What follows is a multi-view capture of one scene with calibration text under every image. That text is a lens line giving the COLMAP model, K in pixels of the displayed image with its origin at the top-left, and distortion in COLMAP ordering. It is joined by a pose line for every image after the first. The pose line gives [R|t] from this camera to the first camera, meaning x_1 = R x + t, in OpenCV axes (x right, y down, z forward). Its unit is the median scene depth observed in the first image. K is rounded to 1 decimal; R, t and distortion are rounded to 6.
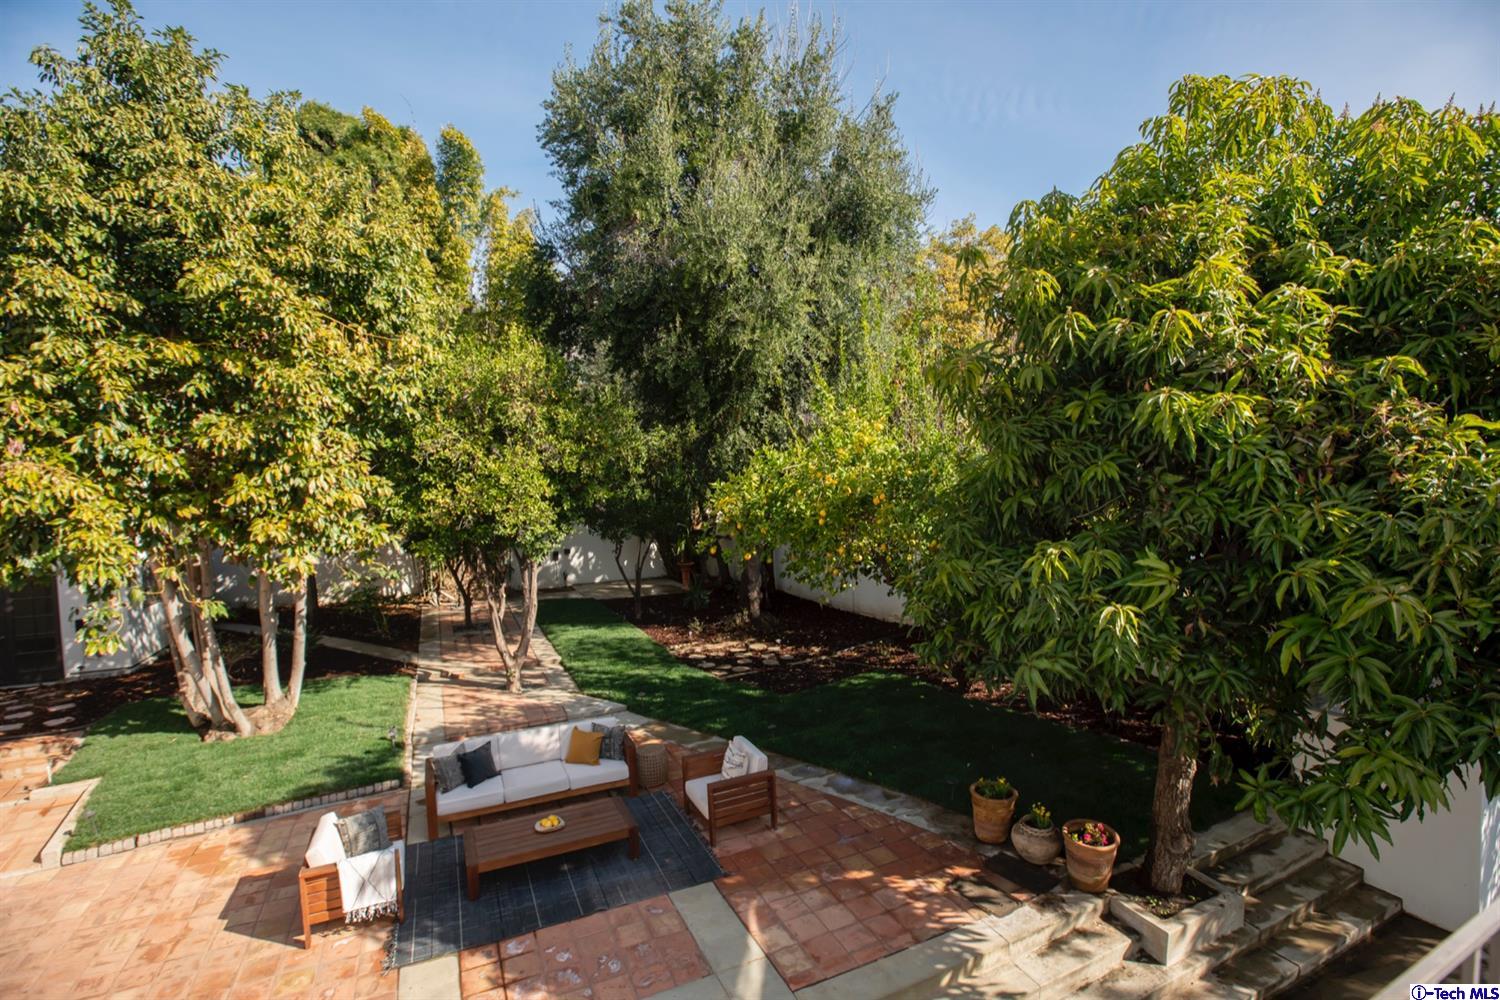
lens RADIAL K [[659.2, 0, 772.2], [0, 659.2, 500.3], [0, 0, 1]] dist [-0.034801, 0.004866]
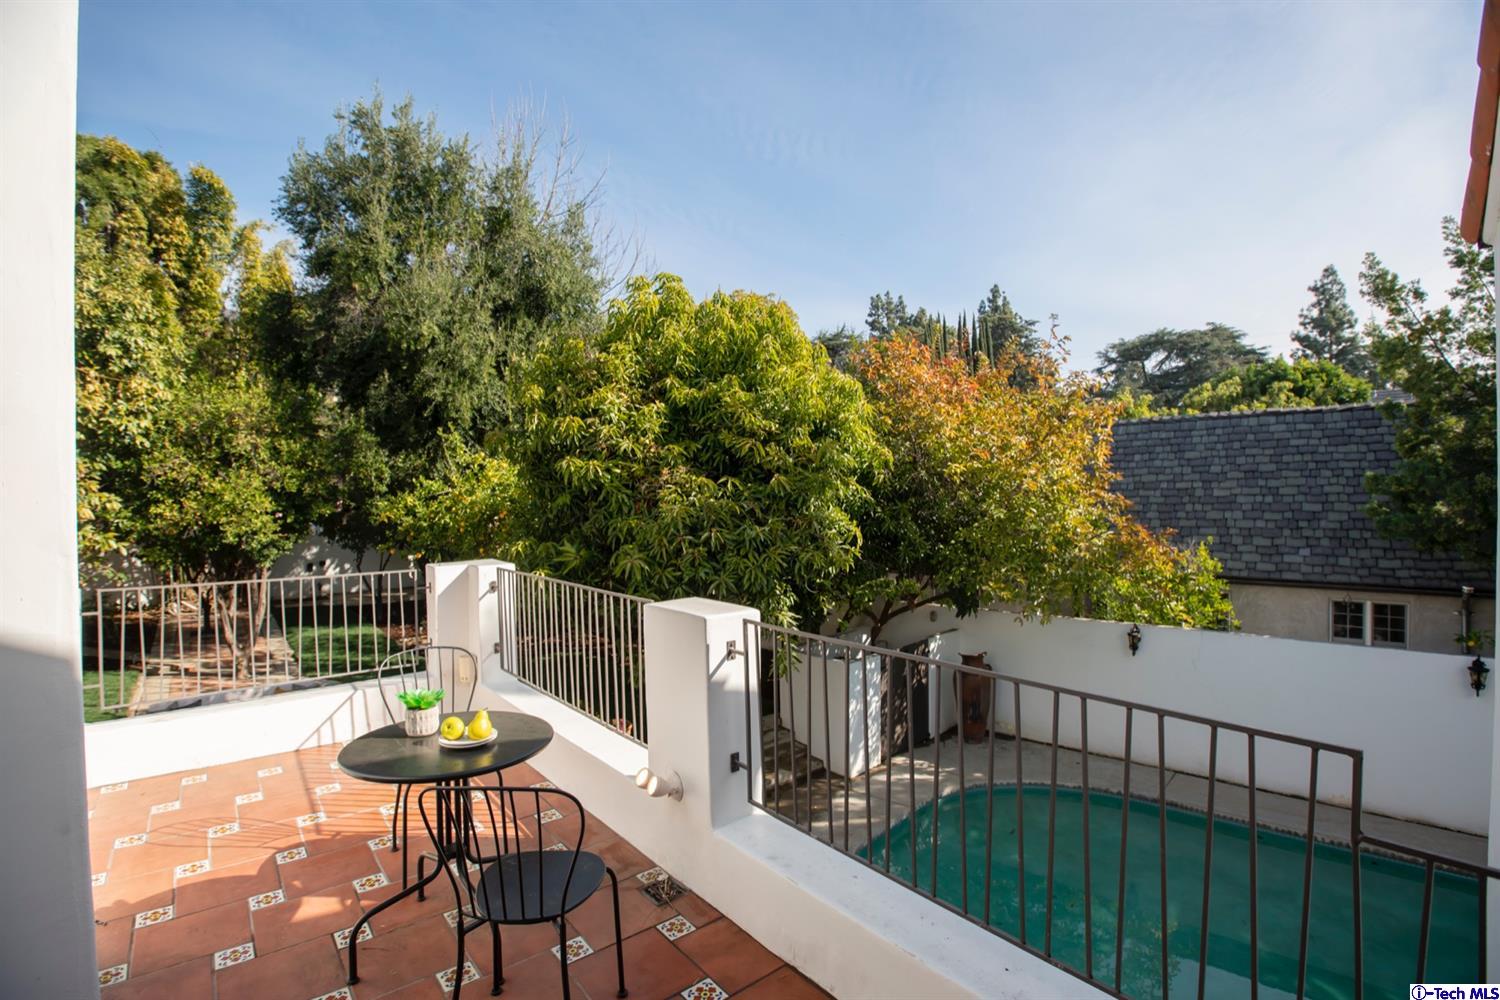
lens RADIAL K [[659.2, 0, 753.3], [0, 659.2, 502.9], [0, 0, 1]] dist [-0.034801, 0.004866]
pose [[0.972726, 0.009601, 0.231757, 0.262687], [-0.004611, 0.999746, -0.022063, 0.001024], [-0.231910, 0.020393, 0.972523, -0.394279]]
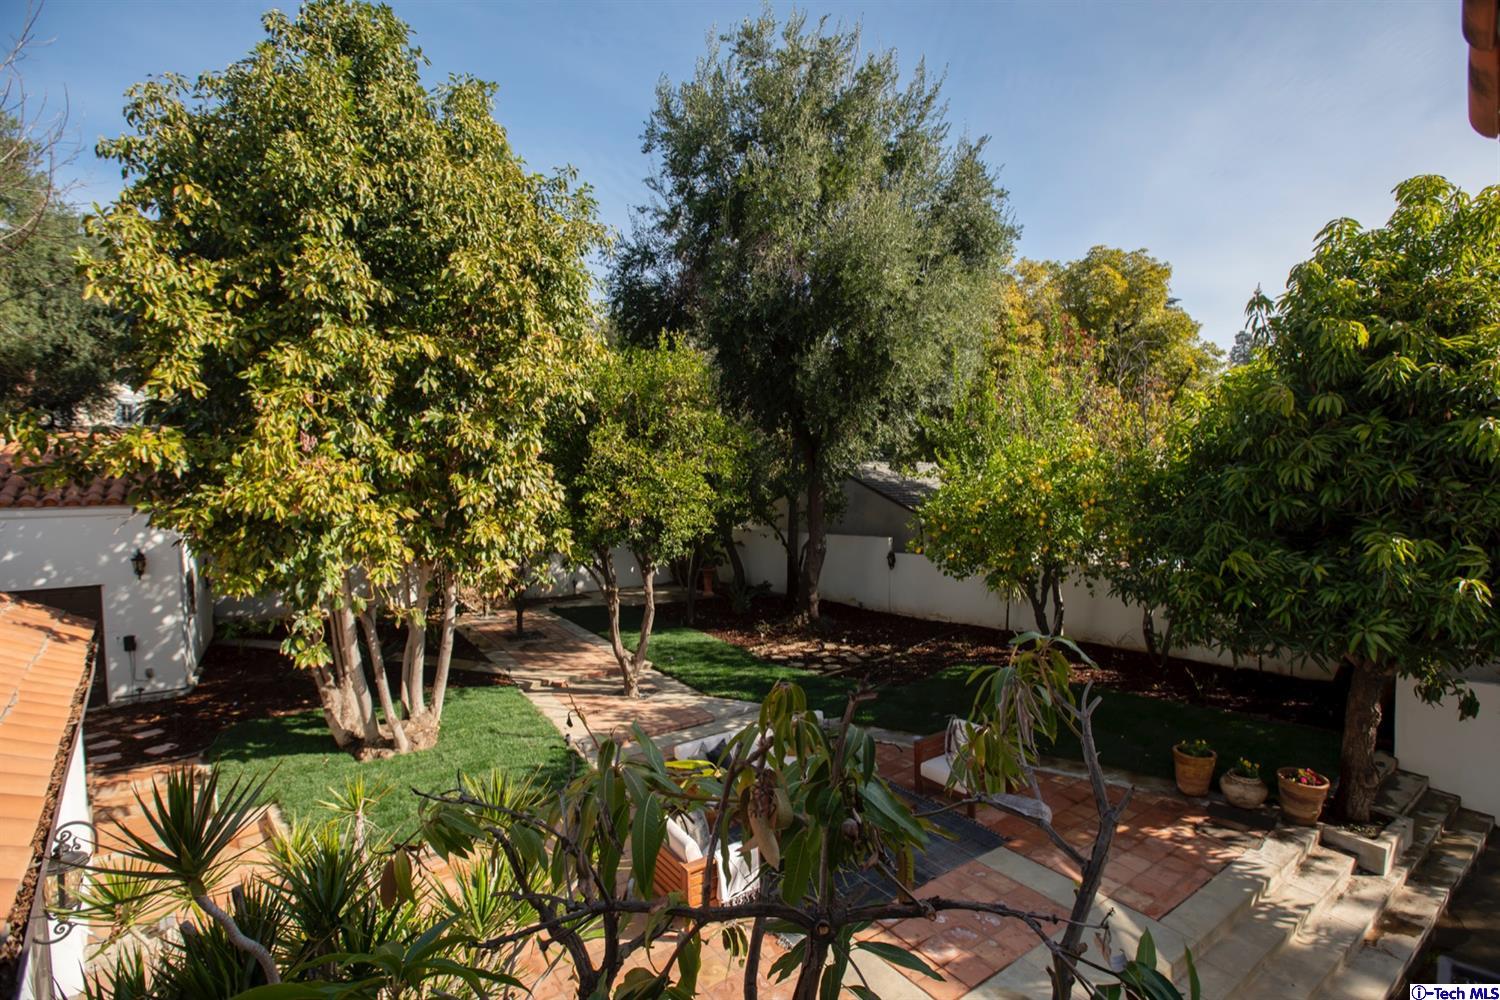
lens RADIAL K [[659.2, 0, 756.4], [0, 659.2, 499.9], [0, 0, 1]] dist [-0.034801, 0.004866]
pose [[0.988095, 0.005248, 0.153758, -0.428581], [-0.003125, 0.999897, -0.014040, 0.008089], [-0.153816, 0.013393, 0.988009, -0.023179]]
